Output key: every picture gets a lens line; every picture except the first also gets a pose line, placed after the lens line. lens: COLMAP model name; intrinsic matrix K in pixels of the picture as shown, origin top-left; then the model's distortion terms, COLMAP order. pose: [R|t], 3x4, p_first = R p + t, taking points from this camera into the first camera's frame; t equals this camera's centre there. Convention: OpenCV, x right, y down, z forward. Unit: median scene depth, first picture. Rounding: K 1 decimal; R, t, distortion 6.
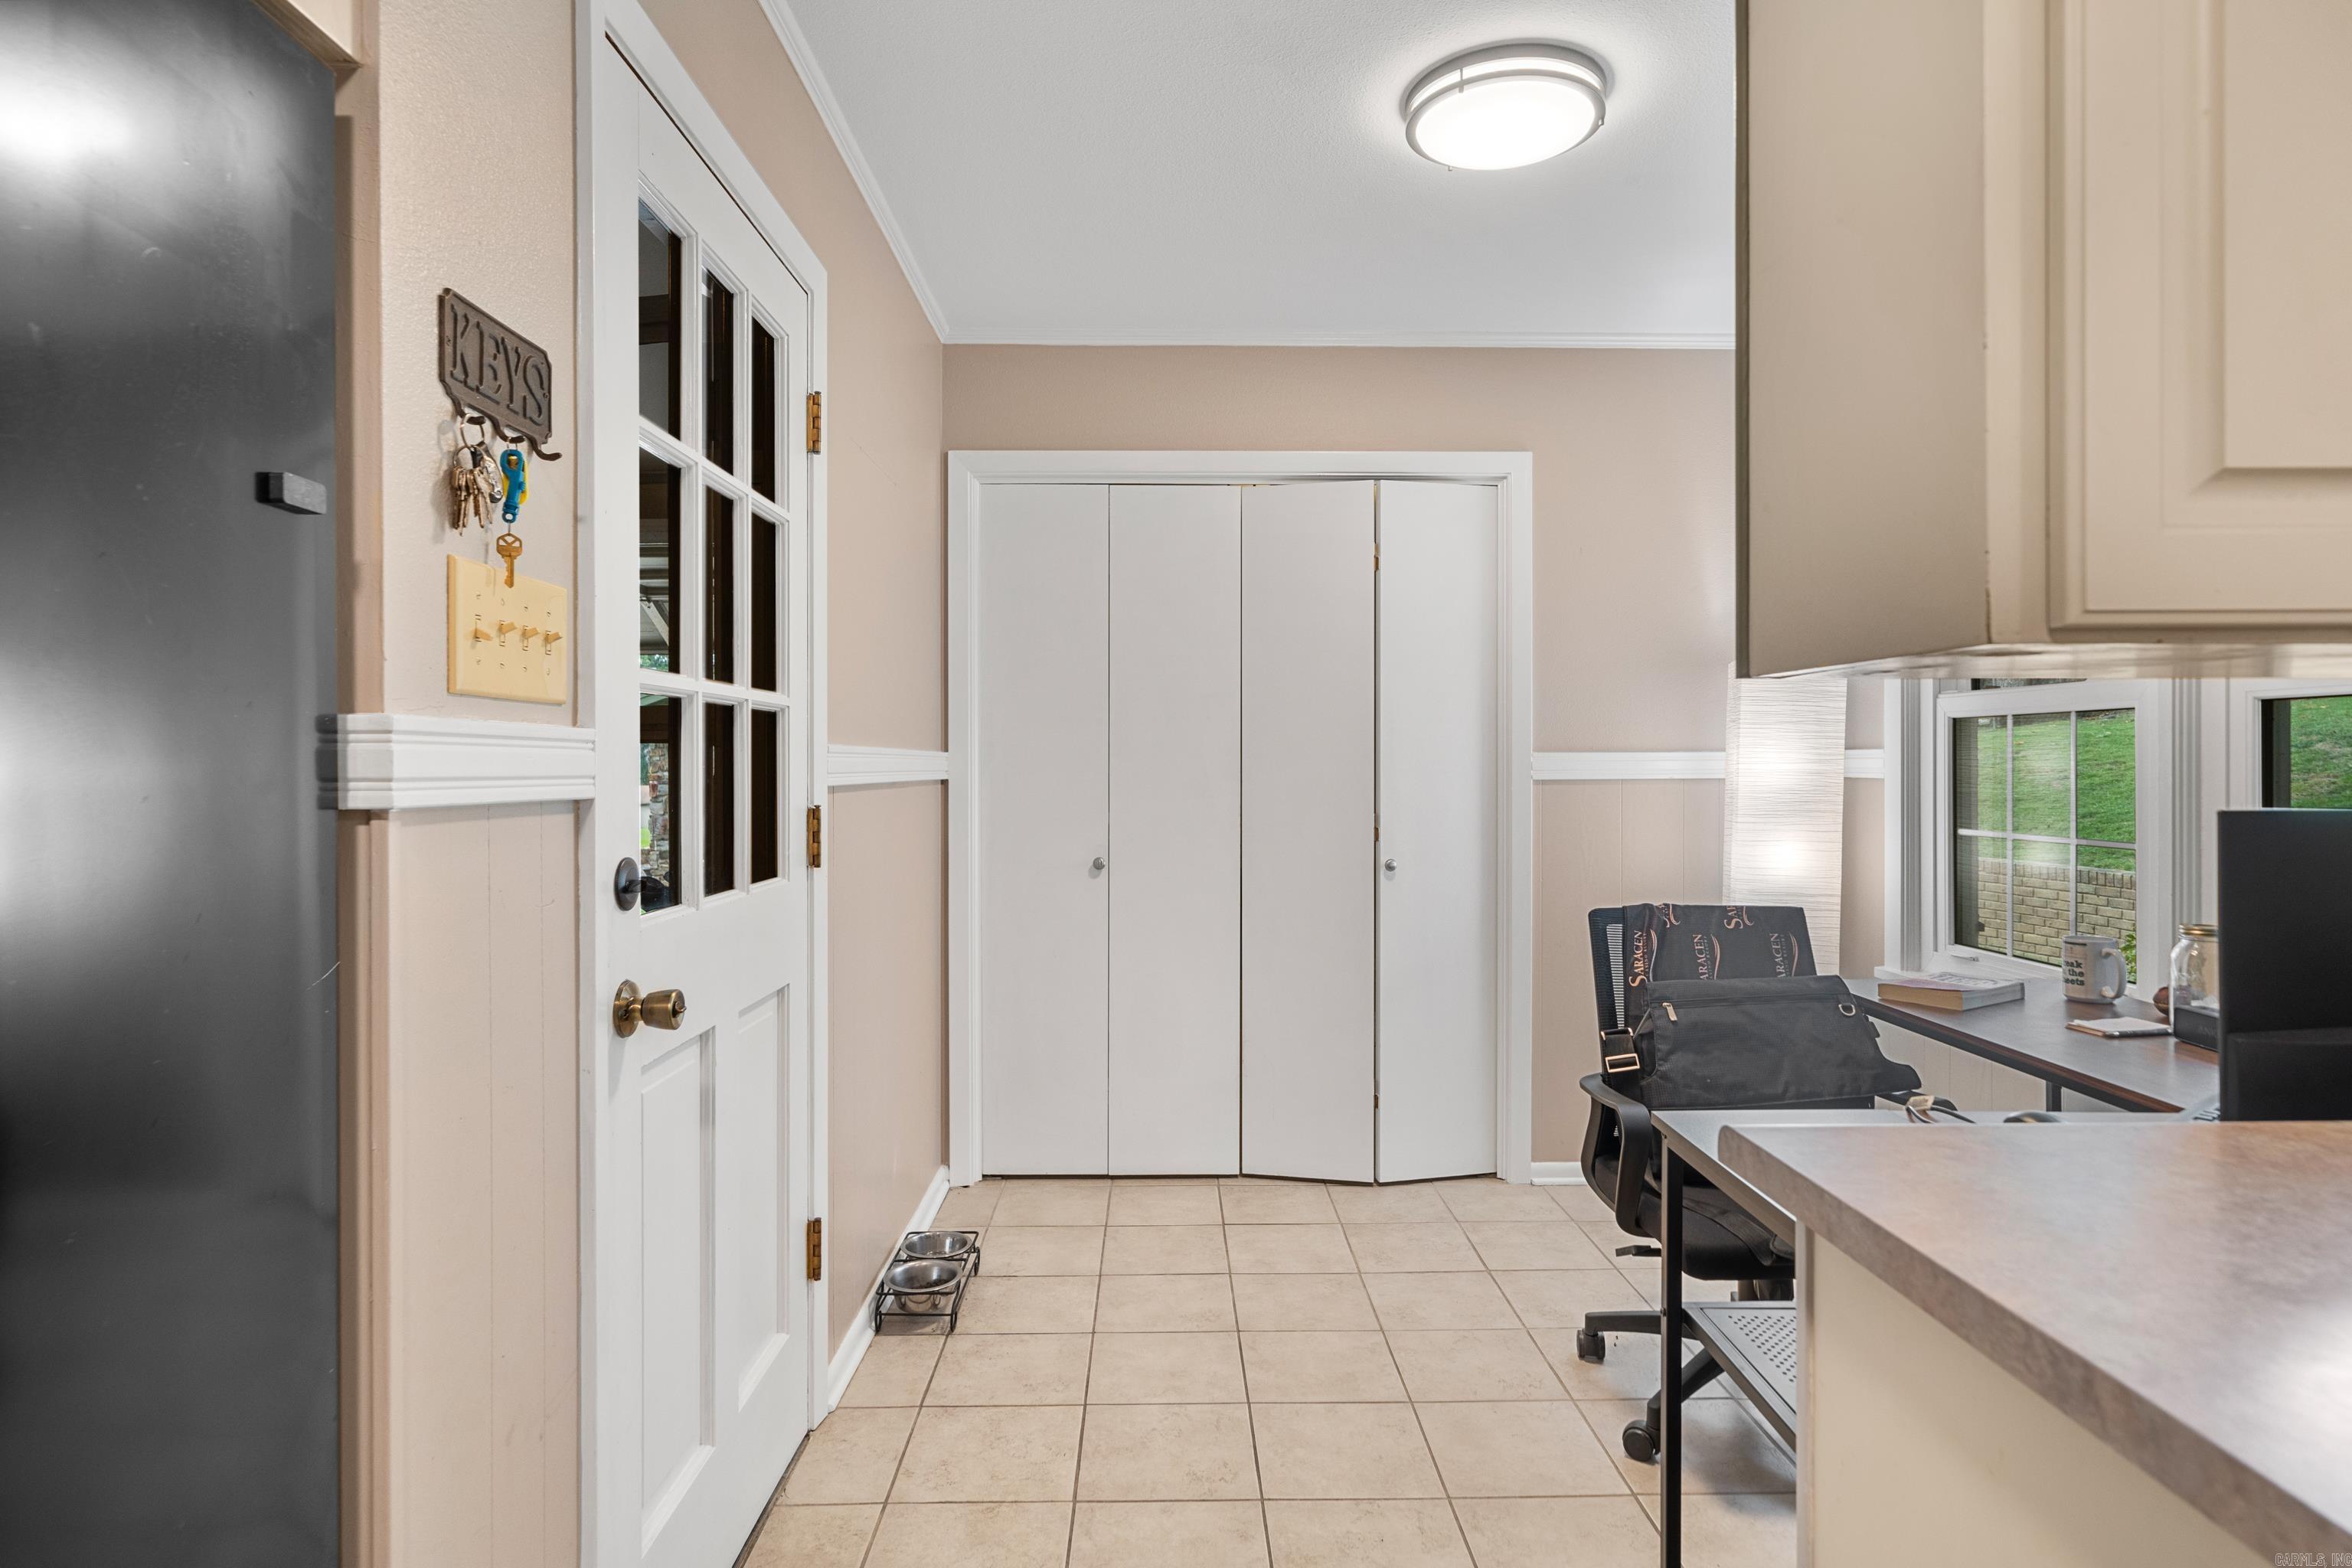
lens RADIAL K [[1249.0, 0, 1175.6], [0, 1249.0, 771.8], [0, 0, 1]] dist [-0.000652, 0.000262]
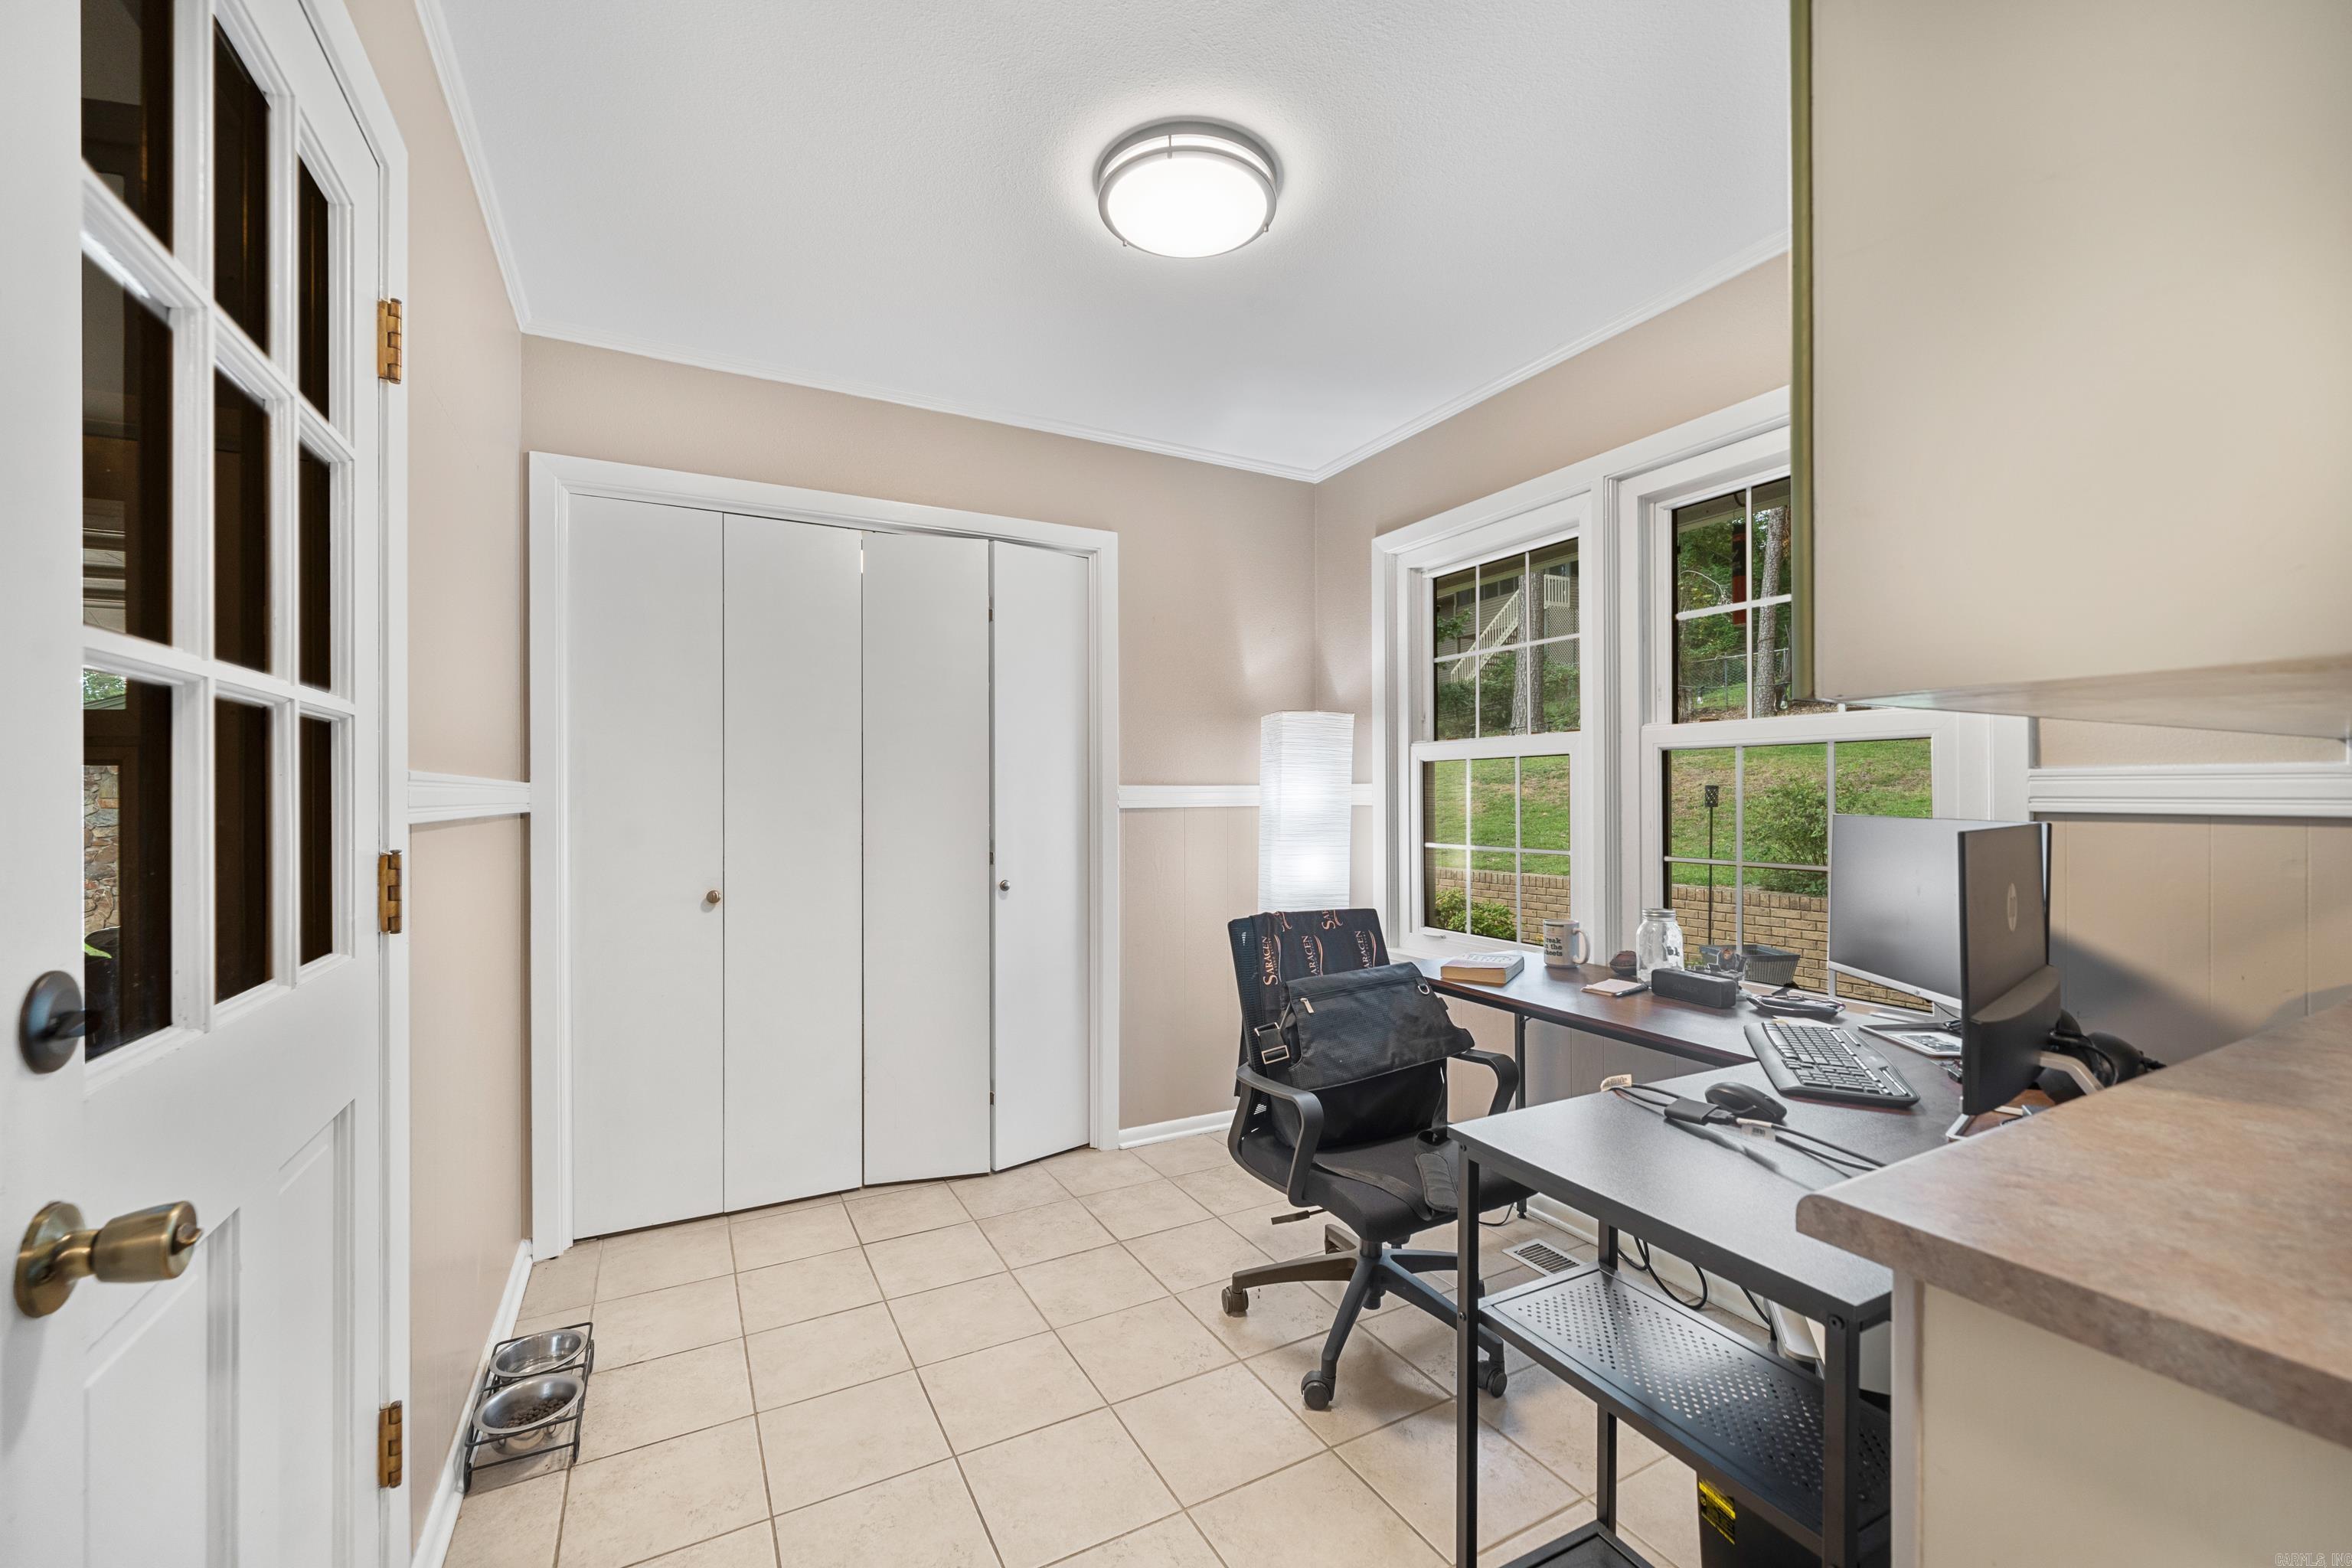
lens RADIAL K [[952.6, 0, 1178.4], [0, 952.6, 795.8], [0, 0, 1]] dist [-0.001124, -0.000103]
pose [[0.888929, -0.001496, 0.458042, -0.111582], [0.004090, 0.999981, -0.004672, -0.001168], [-0.458026, 0.006027, 0.888918, 0.236689]]
